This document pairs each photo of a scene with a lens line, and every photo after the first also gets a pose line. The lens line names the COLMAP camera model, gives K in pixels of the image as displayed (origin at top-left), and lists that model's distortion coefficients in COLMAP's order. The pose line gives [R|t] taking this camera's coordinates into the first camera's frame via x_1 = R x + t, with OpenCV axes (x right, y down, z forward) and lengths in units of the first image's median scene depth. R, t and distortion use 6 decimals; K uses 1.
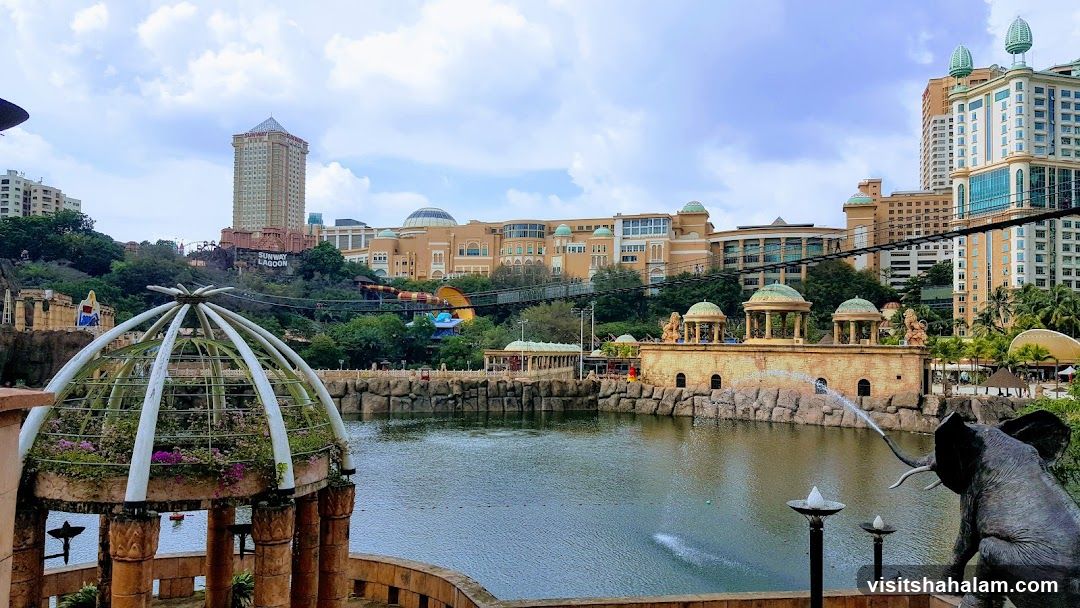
lens RADIAL K [[790.9, 0, 540.0], [0, 790.9, 304.0], [0, 0, 1]] dist [0.125932, -0.174037]
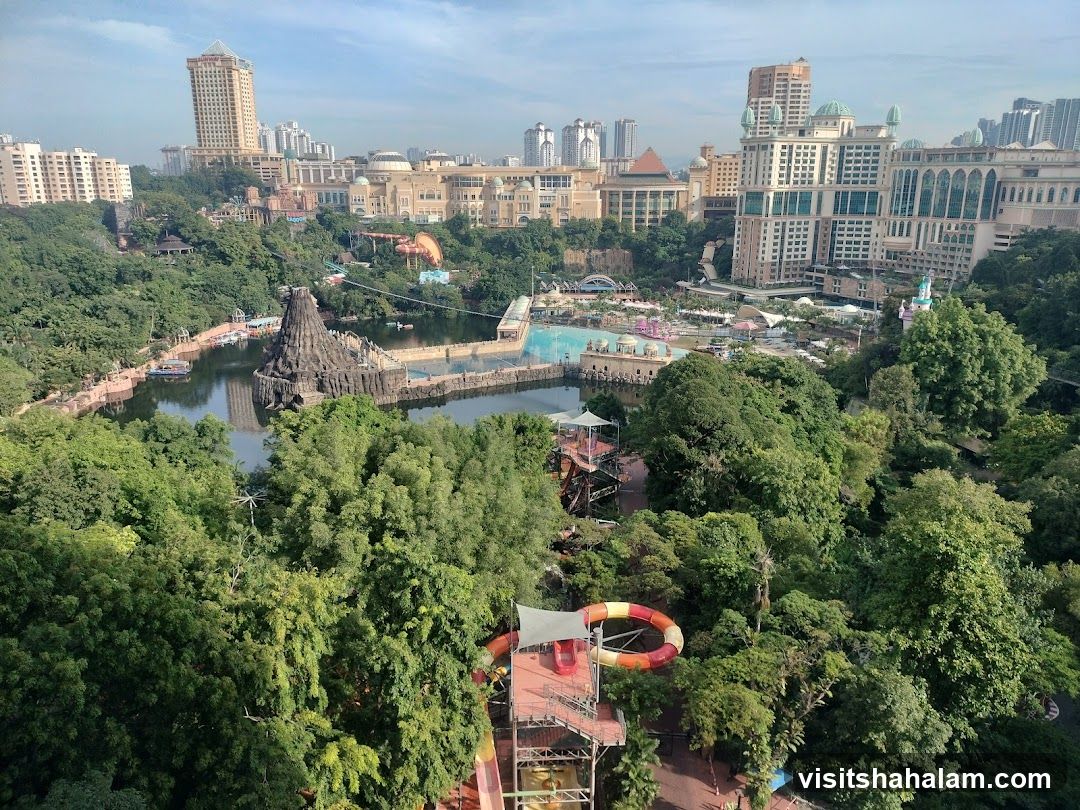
lens RADIAL K [[808.2, 0, 545.5], [0, 808.2, 378.2], [0, 0, 1]] dist [-0.004995, 0.000160]
pose [[0.988358, -0.047565, 0.144518, -0.168966], [0.002300, 0.954438, 0.298399, -0.293249], [-0.152127, -0.294593, 0.943436, -0.700232]]
